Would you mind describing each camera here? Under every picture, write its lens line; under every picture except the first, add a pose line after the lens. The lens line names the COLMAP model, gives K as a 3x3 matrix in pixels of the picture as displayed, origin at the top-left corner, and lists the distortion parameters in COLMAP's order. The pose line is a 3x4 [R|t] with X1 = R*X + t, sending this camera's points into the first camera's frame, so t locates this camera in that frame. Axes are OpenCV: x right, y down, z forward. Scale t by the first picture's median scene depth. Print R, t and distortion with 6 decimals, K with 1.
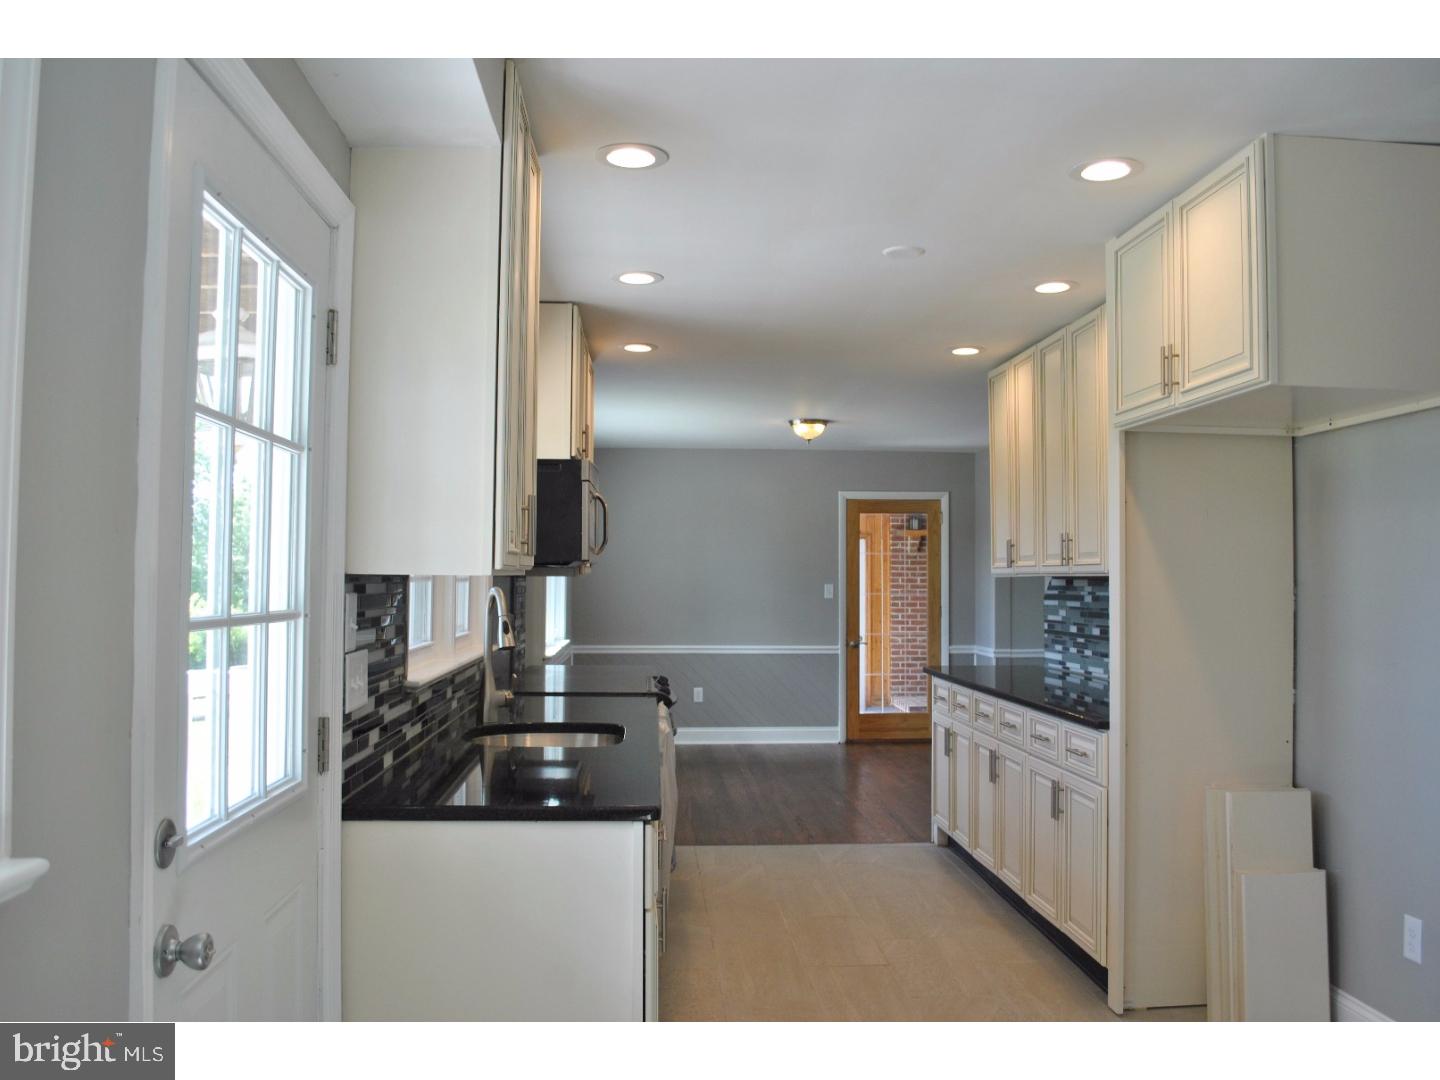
lens RADIAL K [[1211.5, 0, 720.0], [0, 1211.5, 540.0], [0, 0, 1]] dist [-0.097820, -0.003516]
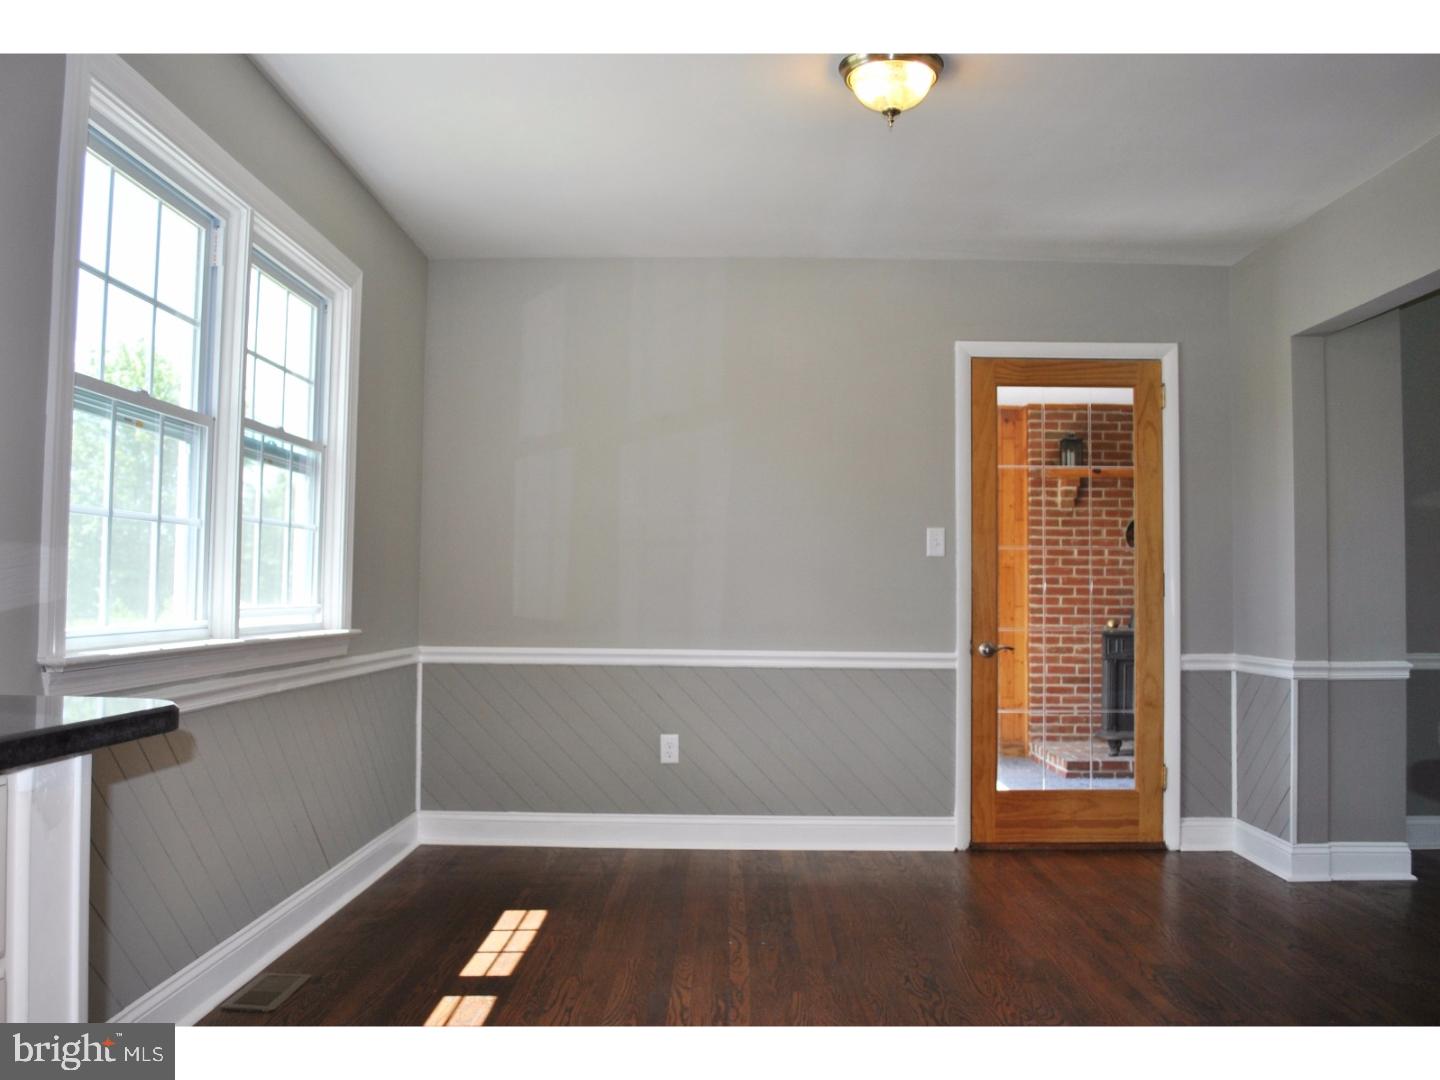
lens RADIAL K [[1211.5, 0, 720.0], [0, 1211.5, 540.0], [0, 0, 1]] dist [-0.097820, -0.003516]
pose [[0.997368, 0.004199, -0.072391, 0.037703], [-0.005205, 0.999892, -0.013712, 0.048560], [0.072325, 0.014053, 0.997282, 0.500917]]
